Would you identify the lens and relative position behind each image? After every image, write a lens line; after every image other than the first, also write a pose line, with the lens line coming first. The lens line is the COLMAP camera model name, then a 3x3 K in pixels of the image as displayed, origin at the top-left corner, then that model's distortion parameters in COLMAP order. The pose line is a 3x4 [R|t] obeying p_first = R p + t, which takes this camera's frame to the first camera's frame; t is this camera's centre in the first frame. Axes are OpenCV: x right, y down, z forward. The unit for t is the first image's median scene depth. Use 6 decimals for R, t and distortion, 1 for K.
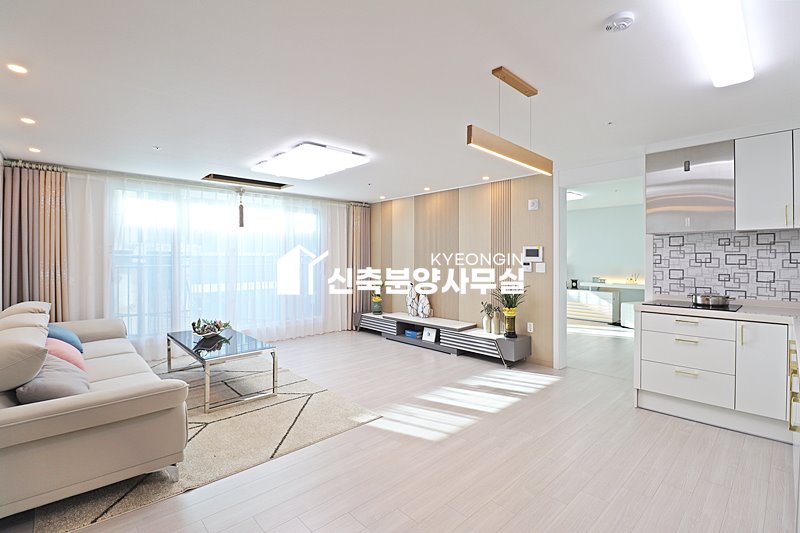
lens RADIAL K [[369.7, 0, 398.6], [0, 369.7, 253.8], [0, 0, 1]] dist [-0.000623, -0.000177]
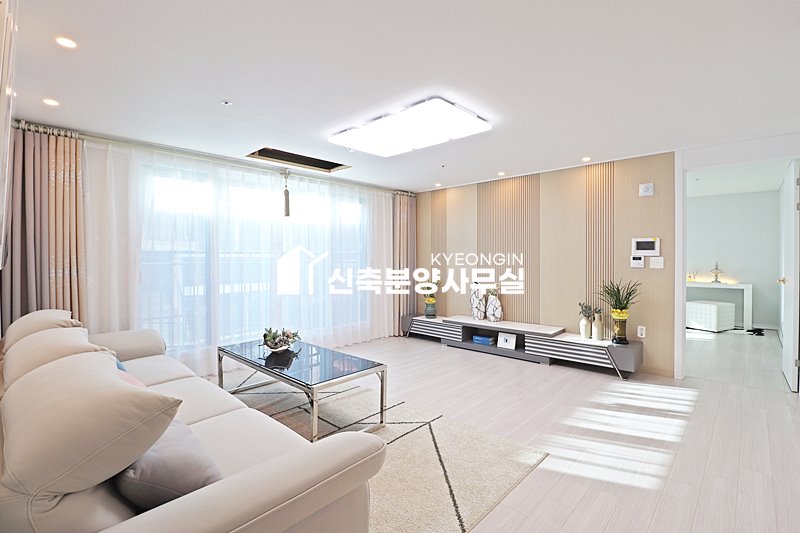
lens RADIAL K [[374.3, 0, 403.3], [0, 374.3, 259.9], [0, 0, 1]] dist [-0.001176, -0.000747]
pose [[0.997942, -0.003857, 0.064010, -0.254222], [0.002878, 0.999878, 0.015383, 0.015607], [-0.064062, -0.015167, 0.997831, 0.161115]]
